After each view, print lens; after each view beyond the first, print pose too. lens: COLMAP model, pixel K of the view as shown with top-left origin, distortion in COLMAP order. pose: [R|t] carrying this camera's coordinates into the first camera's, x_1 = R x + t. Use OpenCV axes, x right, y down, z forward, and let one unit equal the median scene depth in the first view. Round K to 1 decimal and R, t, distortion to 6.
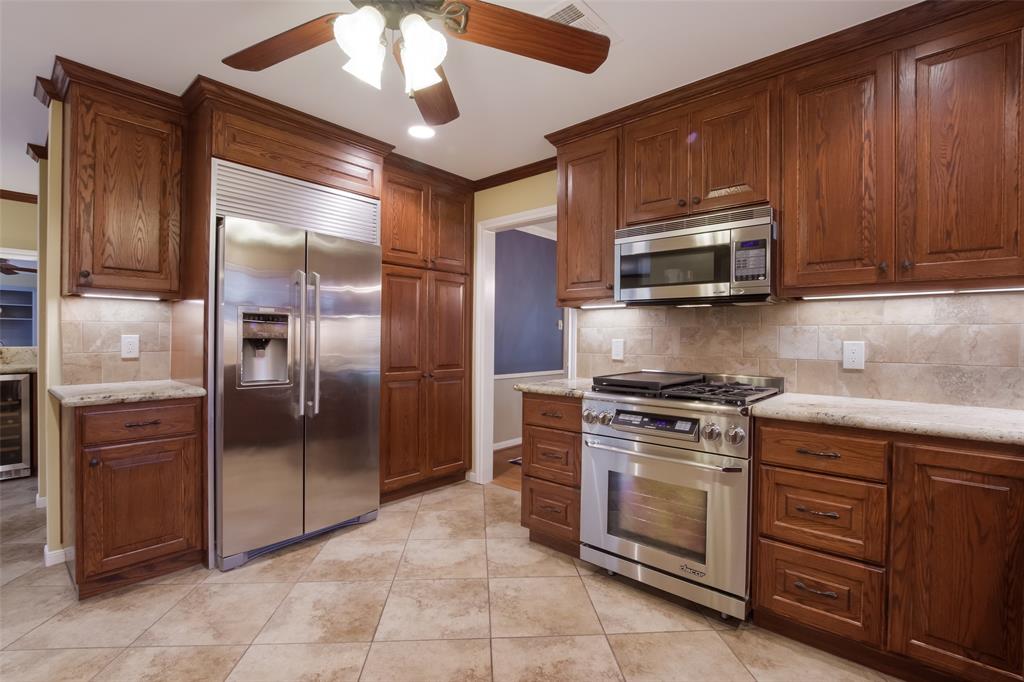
lens RADIAL K [[462.9, 0, 505.7], [0, 462.9, 342.9], [0, 0, 1]] dist [-0.025151, 0.001292]
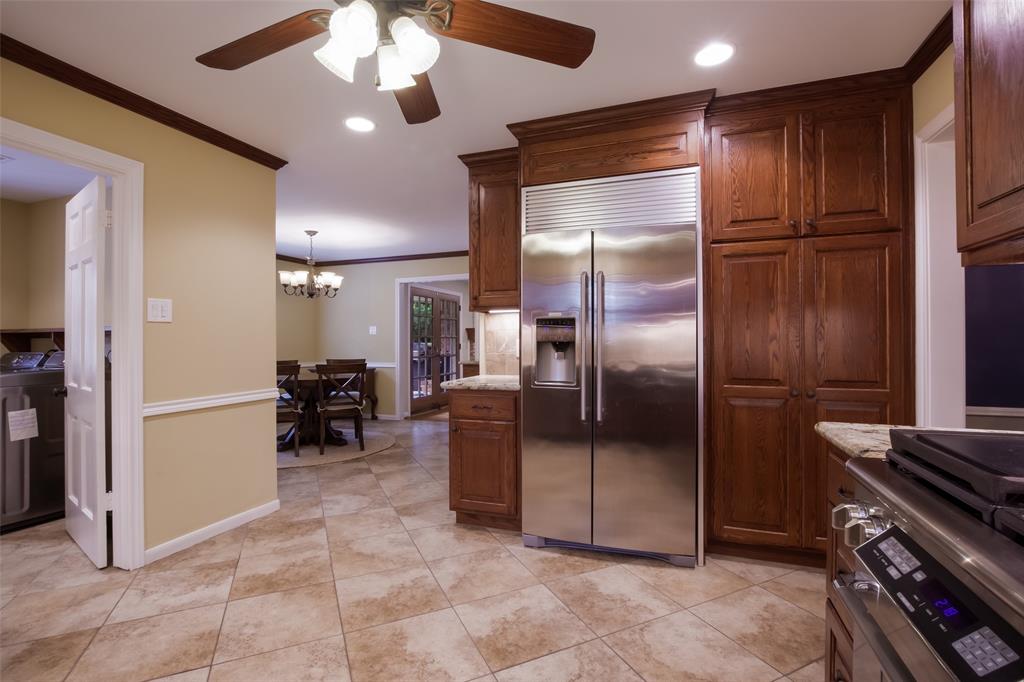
lens RADIAL K [[462.9, 0, 509.7], [0, 462.9, 339.9], [0, 0, 1]] dist [-0.025151, 0.001292]
pose [[0.360266, -0.009273, -0.932804, 0.430328], [0.000524, 0.999952, -0.009738, -0.003759], [0.932849, 0.003020, 0.360254, 0.519531]]
